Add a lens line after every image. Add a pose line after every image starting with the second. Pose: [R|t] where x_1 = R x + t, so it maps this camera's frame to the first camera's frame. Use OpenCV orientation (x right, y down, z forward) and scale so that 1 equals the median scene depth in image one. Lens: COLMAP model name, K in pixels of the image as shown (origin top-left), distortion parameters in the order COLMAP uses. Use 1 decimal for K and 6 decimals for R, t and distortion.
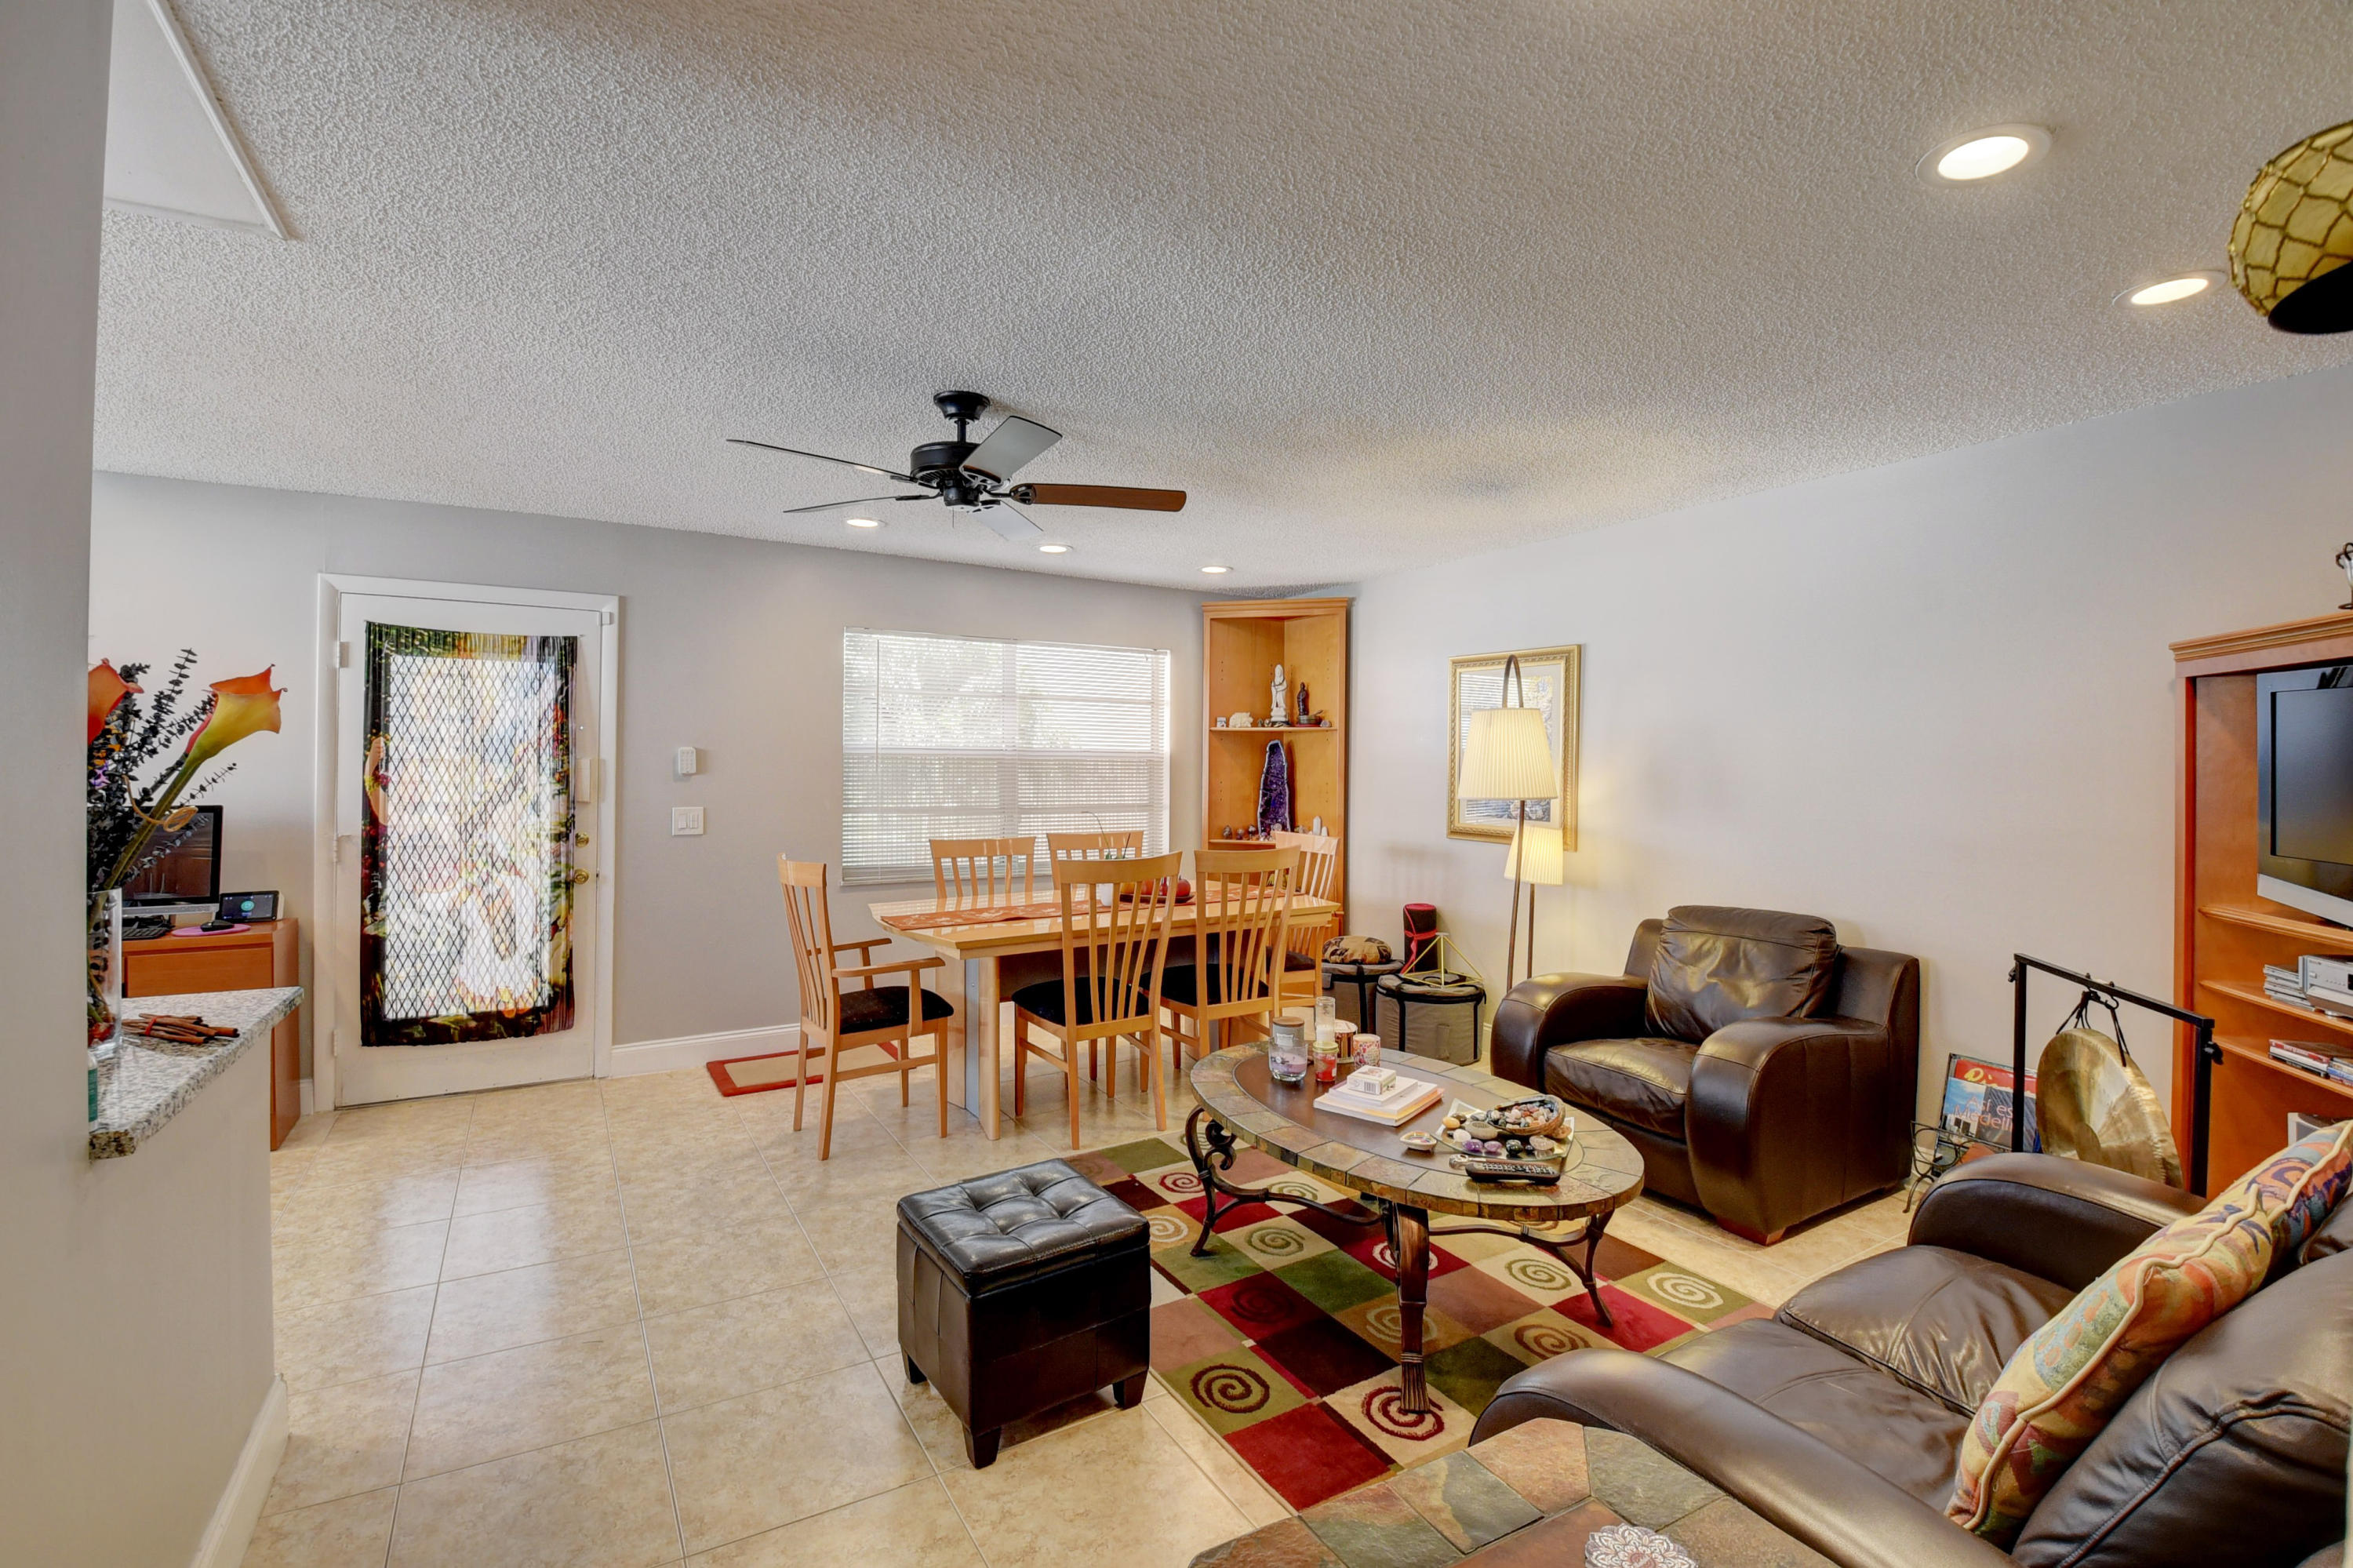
lens RADIAL K [[1041.3, 0, 1178.5], [0, 1041.3, 750.0], [0, 0, 1]] dist [0.000110, -0.015486]
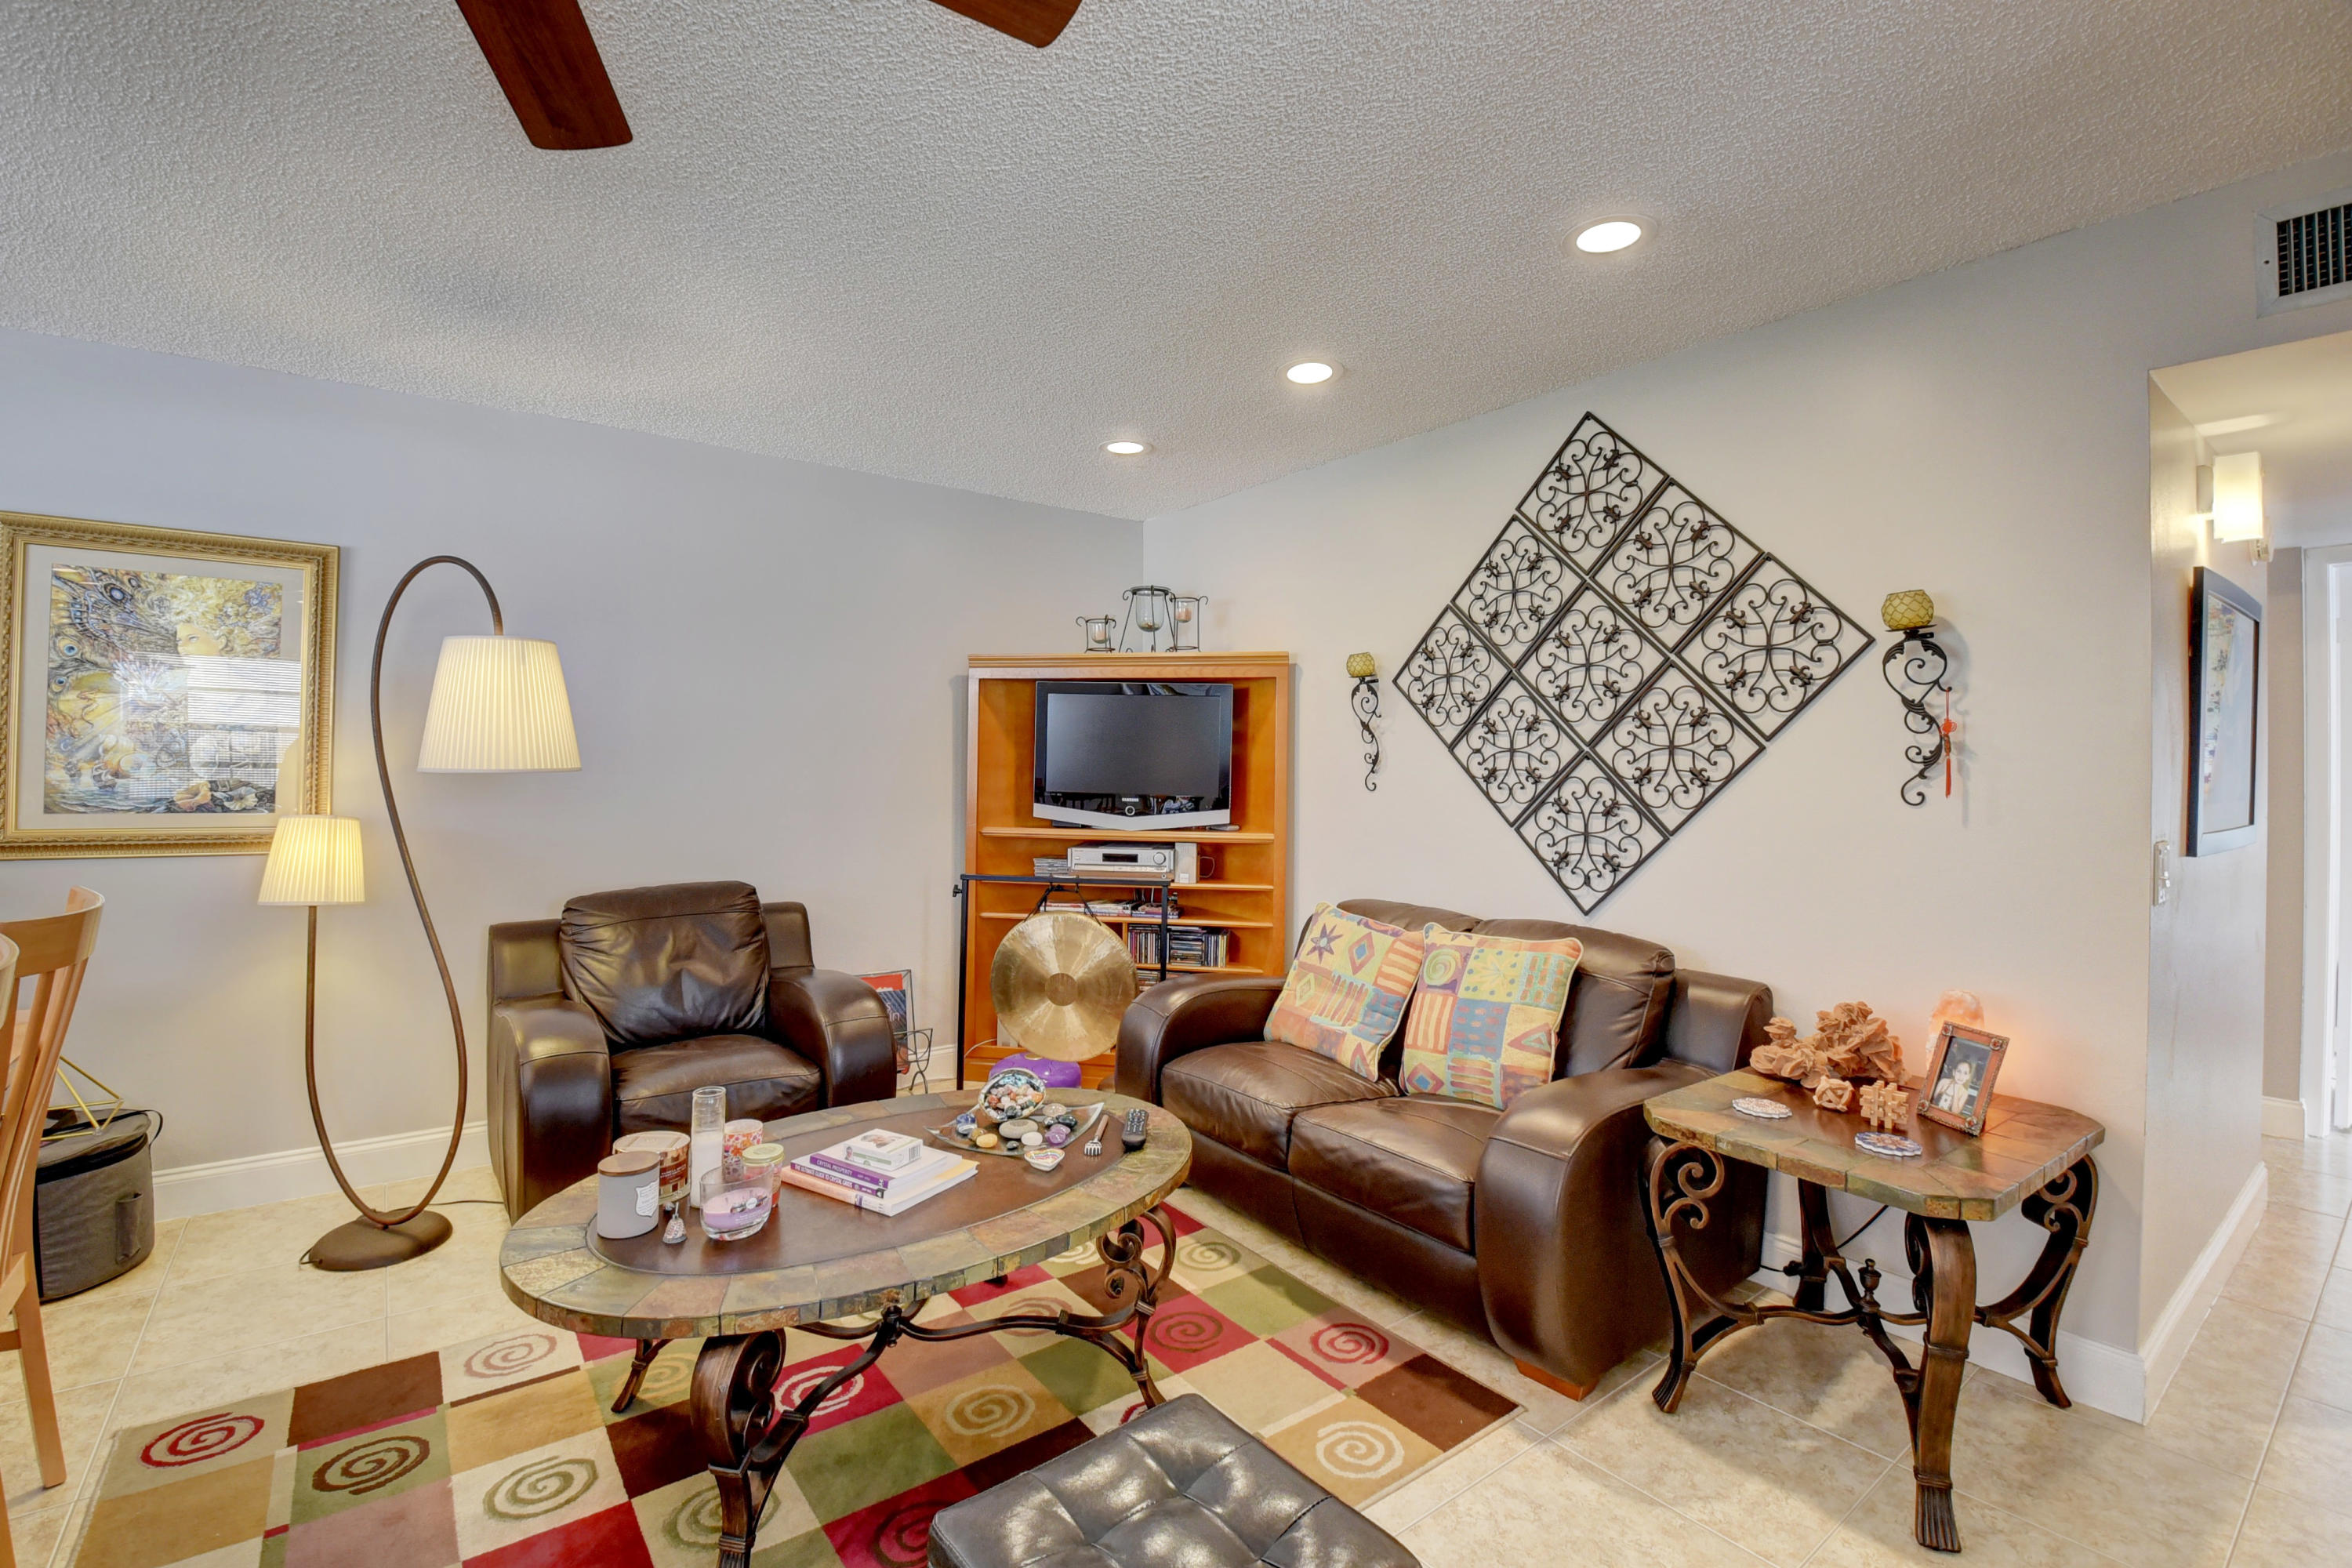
lens RADIAL K [[1040.9, 0, 1173.1], [0, 1040.9, 760.8], [0, 0, 1]] dist [0.000110, -0.015486]
pose [[-0.111237, -0.005763, 0.993777, -0.354308], [-0.020563, 0.999782, 0.003497, 0.025094], [-0.993581, -0.020046, -0.111331, 0.558701]]
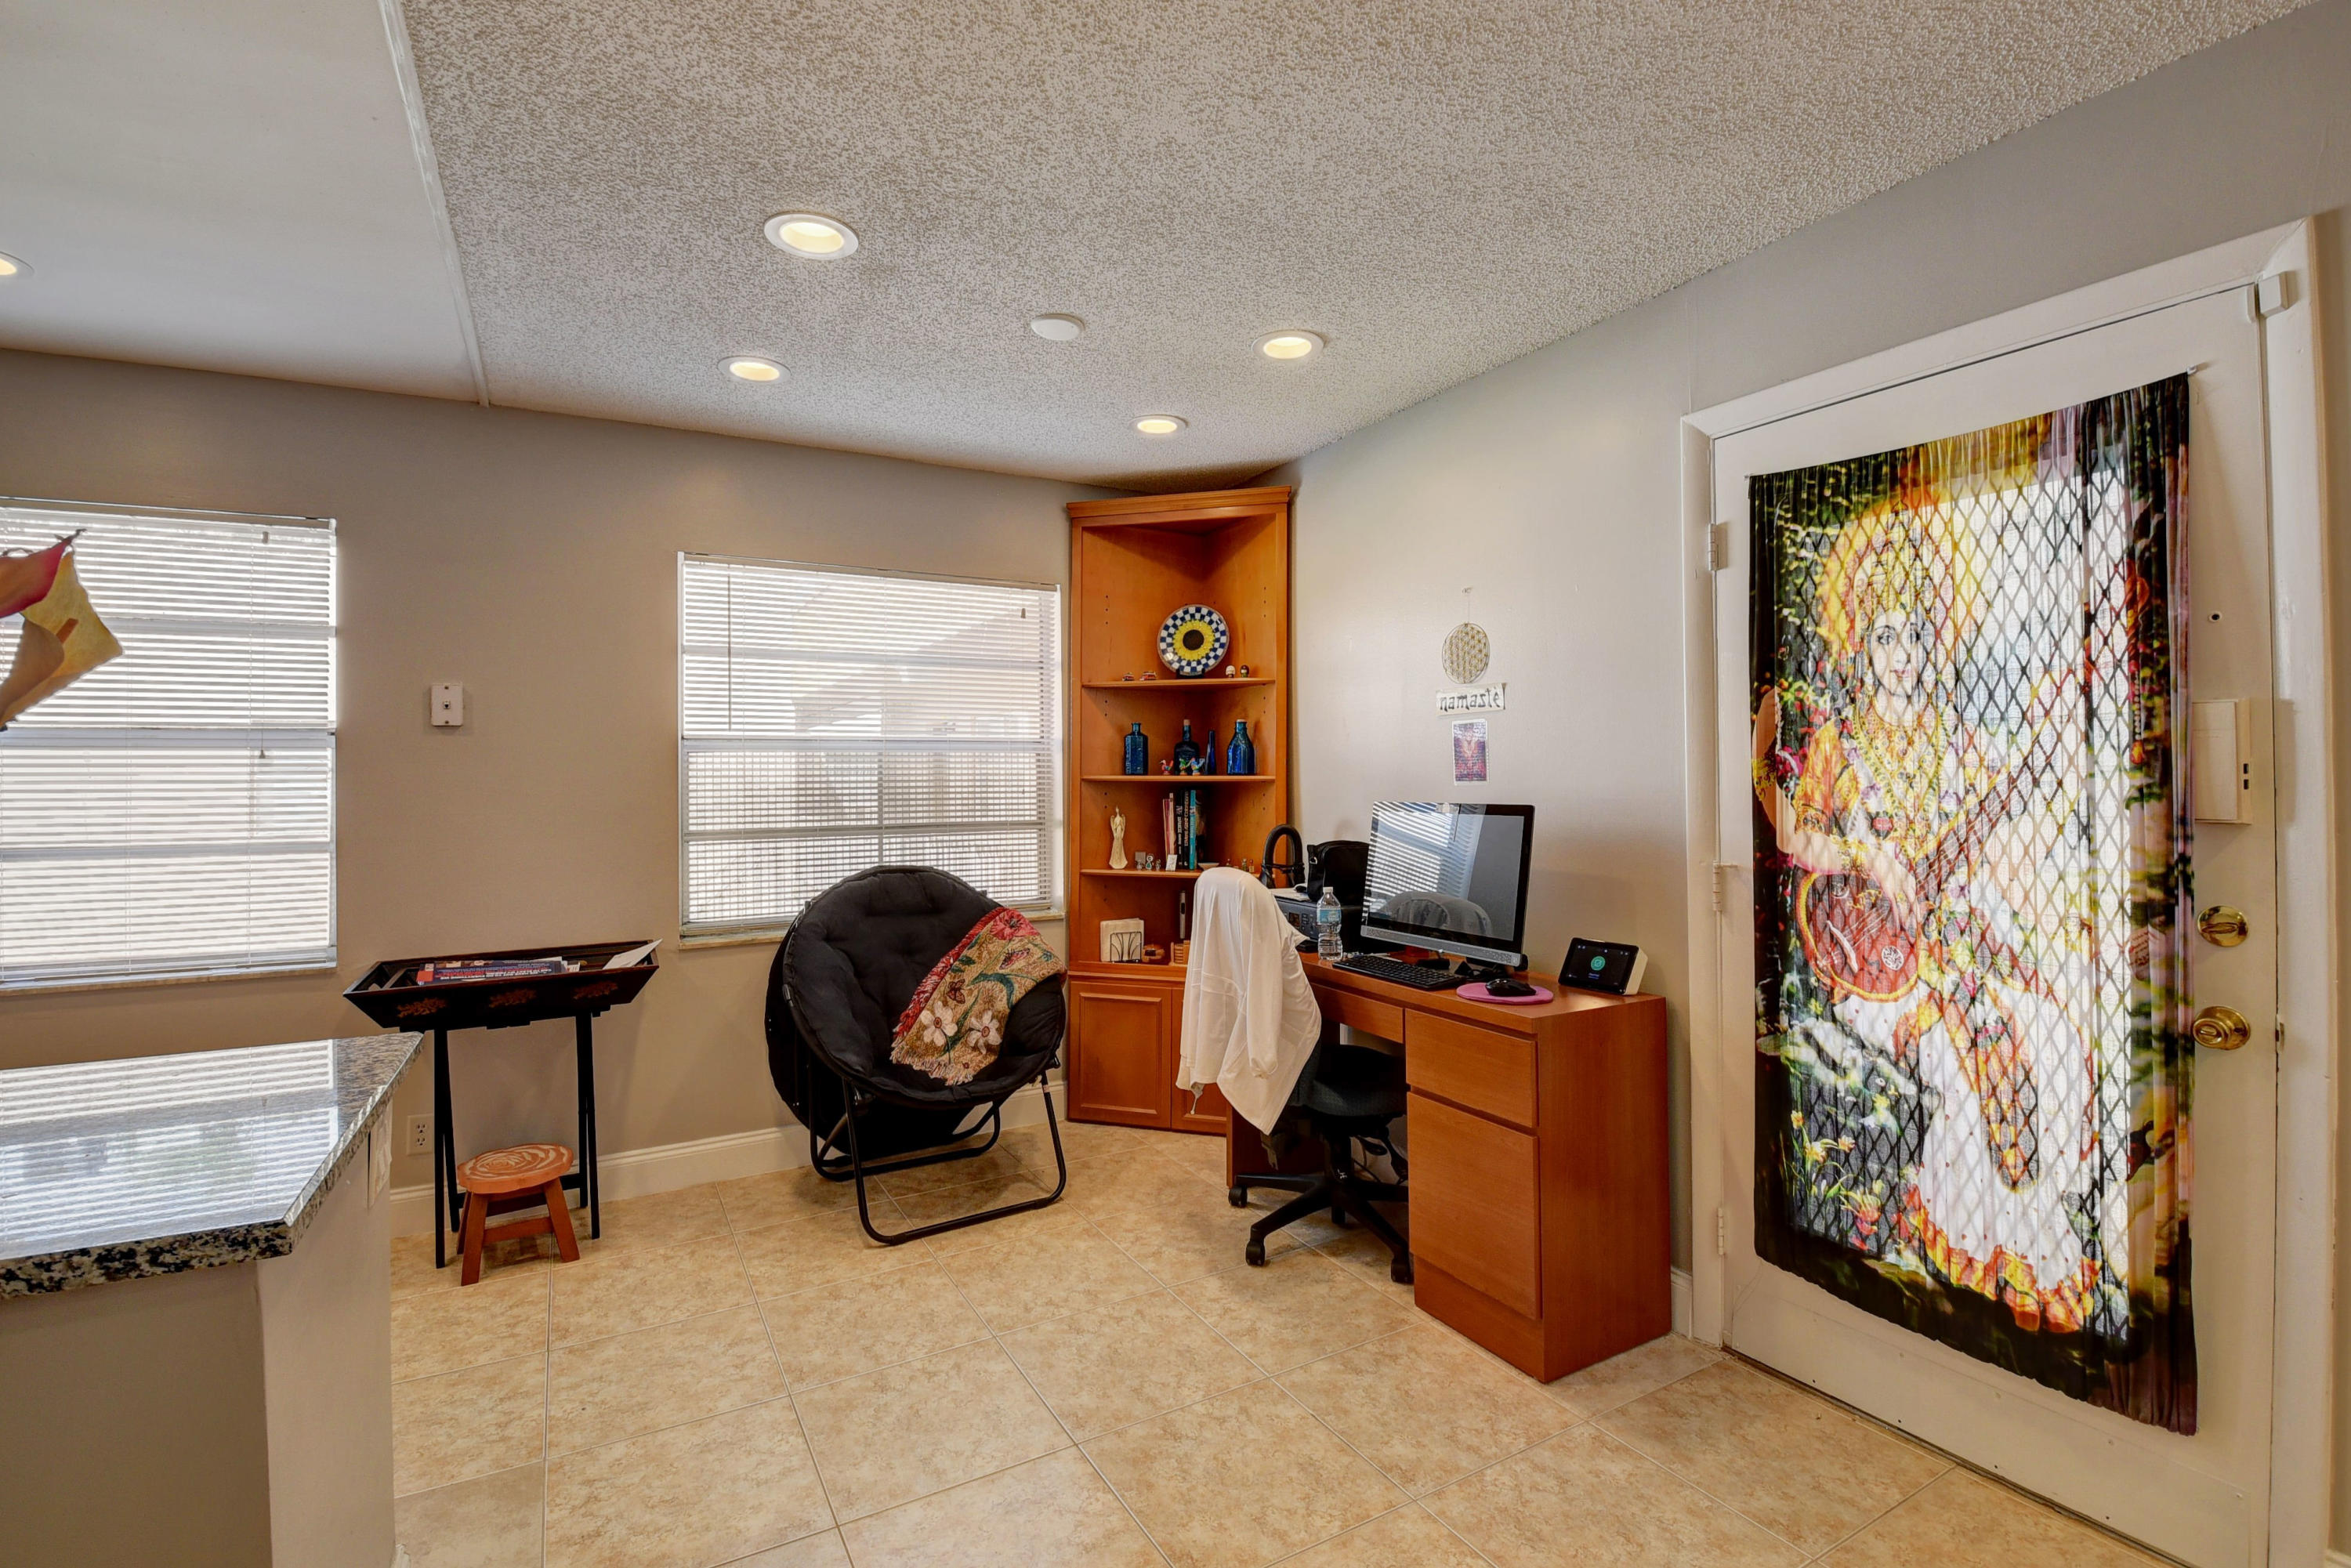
lens RADIAL K [[1040.4, 0, 1146.6], [0, 1040.4, 760.8], [0, 0, 1]] dist [0.000110, -0.015486]
pose [[-0.032622, -0.021024, -0.999247, -0.212159], [0.024380, 0.999465, -0.021824, 0.028123], [0.999170, -0.025073, -0.032092, 0.651568]]
